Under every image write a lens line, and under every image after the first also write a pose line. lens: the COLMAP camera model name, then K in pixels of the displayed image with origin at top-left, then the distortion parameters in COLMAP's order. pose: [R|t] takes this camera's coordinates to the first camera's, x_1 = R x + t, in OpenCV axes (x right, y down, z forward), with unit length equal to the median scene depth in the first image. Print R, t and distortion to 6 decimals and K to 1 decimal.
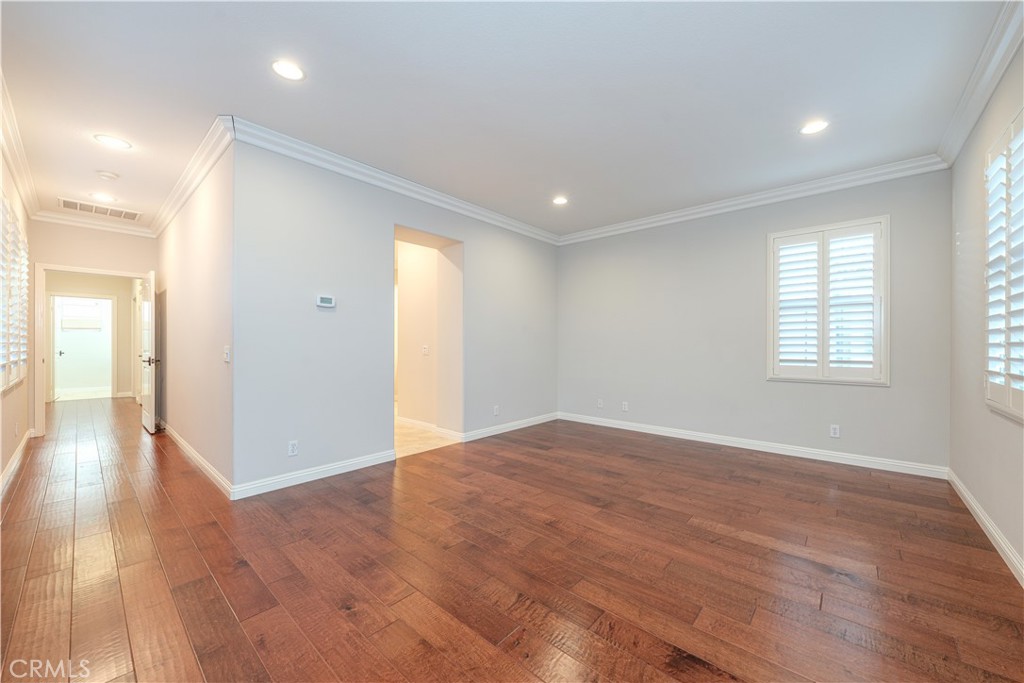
lens RADIAL K [[382.4, 0, 512.0], [0, 382.4, 341.5], [0, 0, 1]] dist [-0.000125, -0.000010]
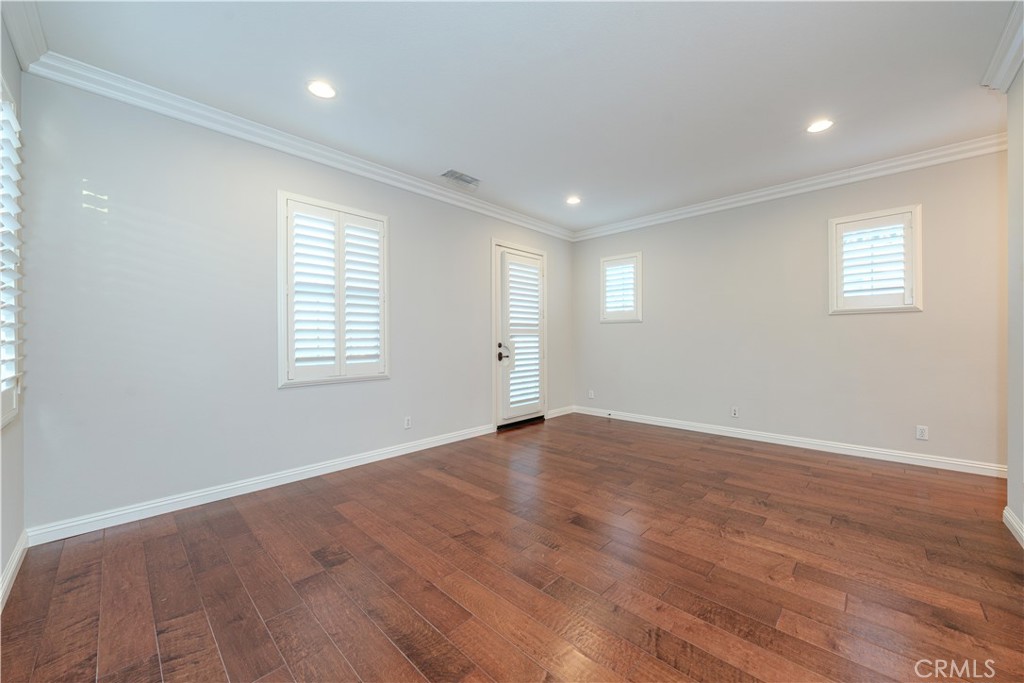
lens RADIAL K [[382.4, 0, 512.0], [0, 382.4, 341.5], [0, 0, 1]] dist [-0.000125, -0.000010]
pose [[-0.999432, -0.000682, 0.033705, 0.332292], [-0.000533, 0.999990, 0.004446, 0.009328], [-0.033708, 0.004425, -0.999422, 1.853274]]
